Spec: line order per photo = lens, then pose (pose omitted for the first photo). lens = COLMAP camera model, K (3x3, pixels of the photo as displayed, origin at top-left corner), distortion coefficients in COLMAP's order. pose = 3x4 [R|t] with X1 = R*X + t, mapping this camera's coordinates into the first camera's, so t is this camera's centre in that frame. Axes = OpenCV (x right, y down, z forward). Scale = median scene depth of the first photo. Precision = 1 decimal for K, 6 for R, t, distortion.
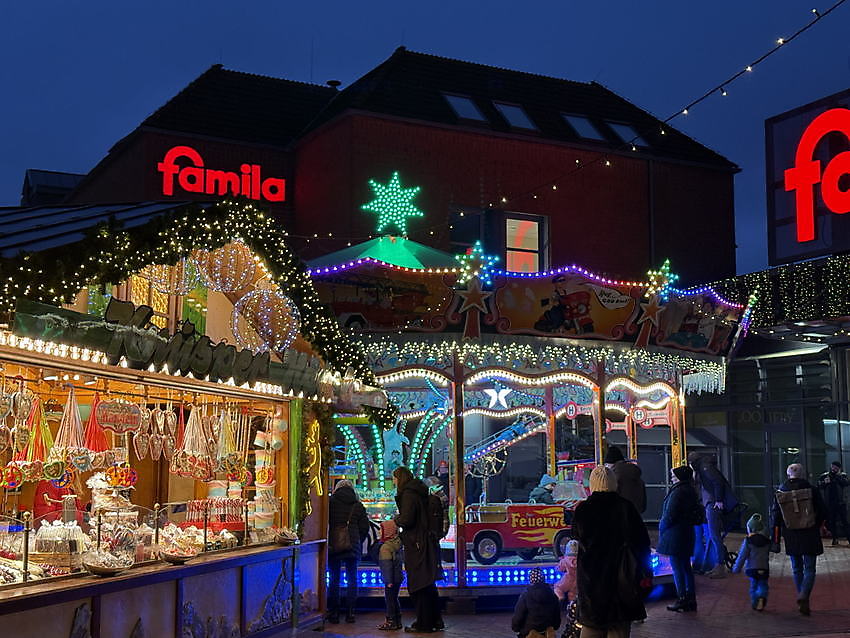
lens RADIAL K [[1200.0, 0, 425.0], [0, 1200.0, 319.0], [0, 0, 1]] dist [0.159523, -0.064044]
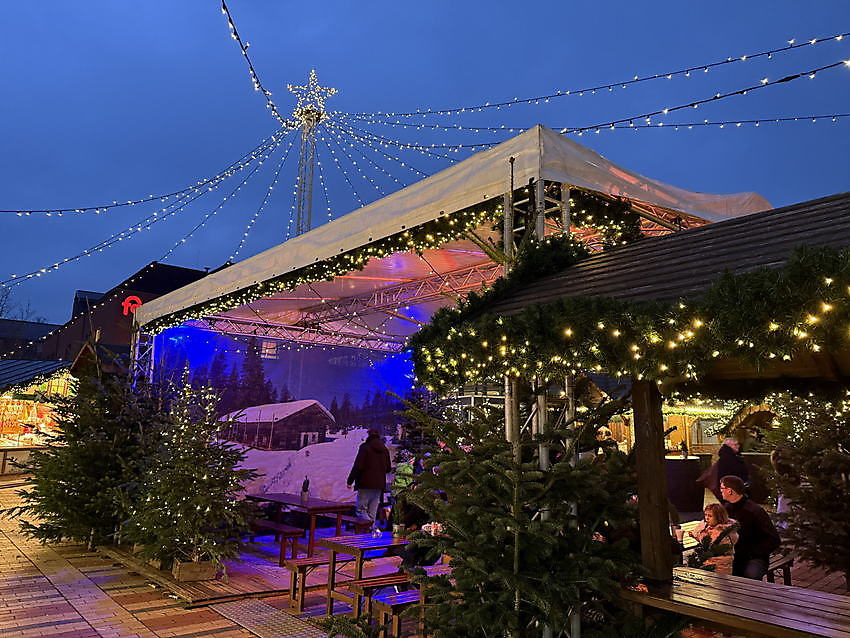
lens RADIAL K [[606.4, 0, 408.3], [0, 606.4, 316.8], [0, 0, 1]] dist [0.048122, -0.000412]
pose [[0.988810, 0.050118, 0.140508, 0.201145], [-0.042894, 0.997620, -0.053981, -0.052672], [-0.142879, 0.047350, 0.988607, -0.380397]]
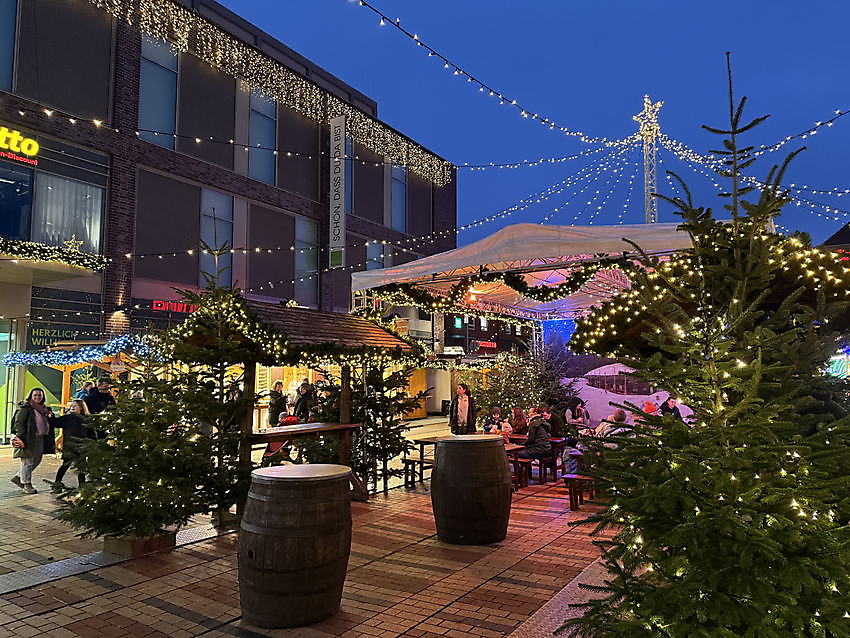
lens RADIAL K [[606.4, 0, 408.3], [0, 606.4, 316.8], [0, 0, 1]] dist [0.048122, -0.000412]
pose [[0.428565, -0.086562, -0.899355, 0.553752], [0.114864, 0.992543, -0.040795, -0.055104], [0.896180, -0.085820, 0.435312, -0.390922]]
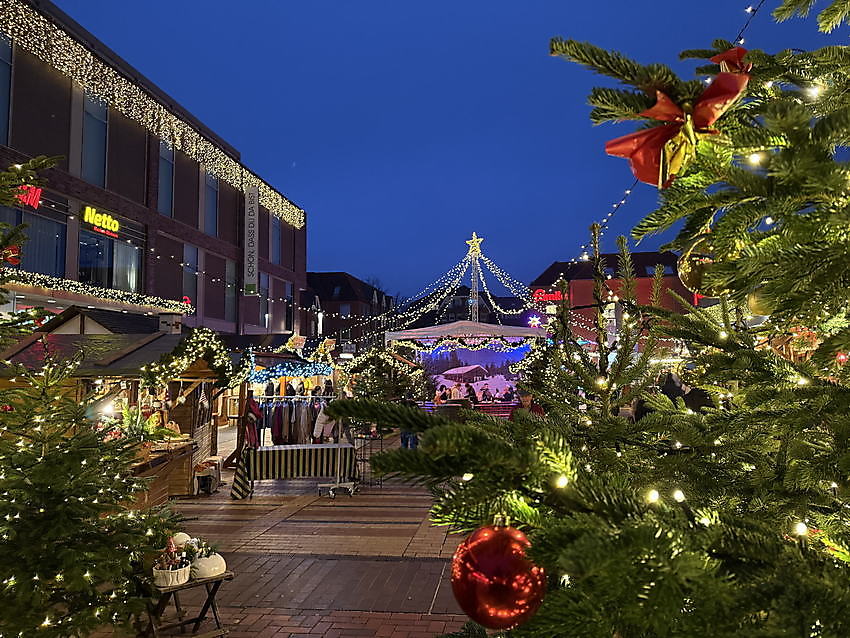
lens RADIAL K [[600.6, 0, 429.9], [0, 600.6, 325.1], [0, 0, 1]] dist [0.171939, -0.283854]
pose [[0.788266, -0.044583, -0.613718, 0.746246], [0.084332, 0.995788, 0.035978, -0.127149], [0.609529, -0.080117, 0.788705, -0.827763]]
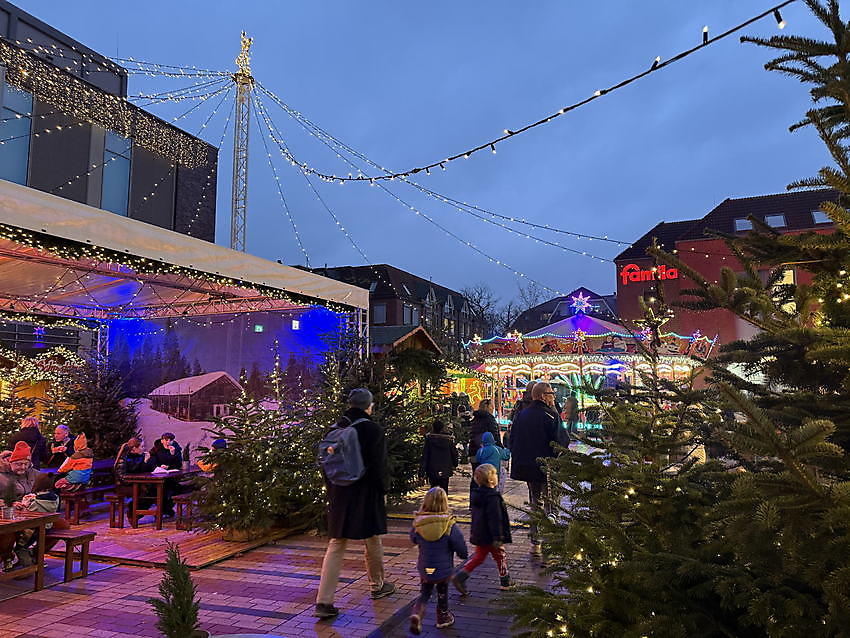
lens RADIAL K [[600.6, 0, 429.9], [0, 600.6, 325.1], [0, 0, 1]] dist [0.171939, -0.283854]
pose [[0.598222, -0.080893, -0.797237, 0.565610], [0.101610, 0.994518, -0.024665, -0.025698], [0.794862, -0.066252, 0.603162, -0.124580]]
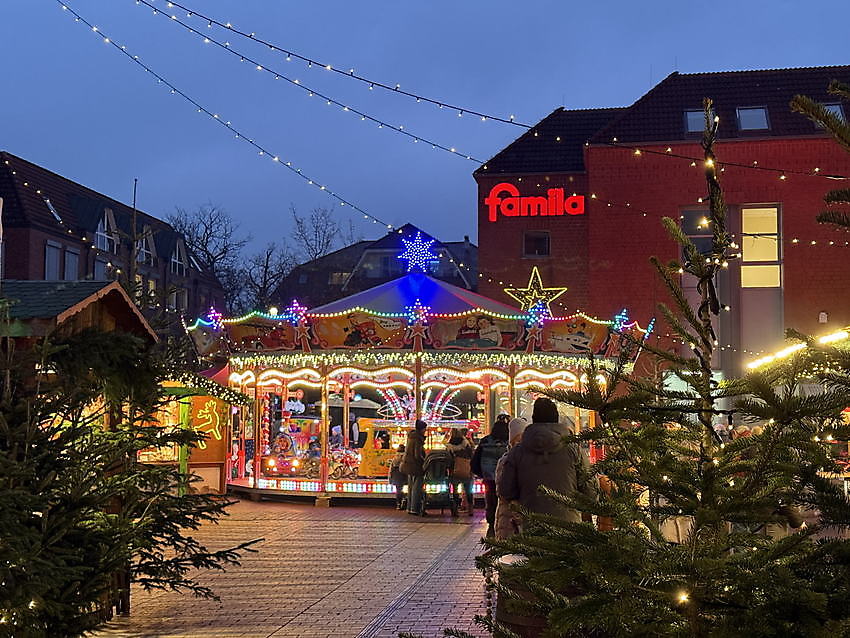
lens RADIAL K [[1200.0, 0, 425.0], [0, 1200.0, 319.0], [0, 0, 1]] dist [0.159523, -0.064044]
pose [[0.788458, -0.047308, -0.613267, 0.551547], [0.075341, 0.996958, 0.019958, -0.024369], [0.610458, -0.061940, 0.789623, -0.129039]]
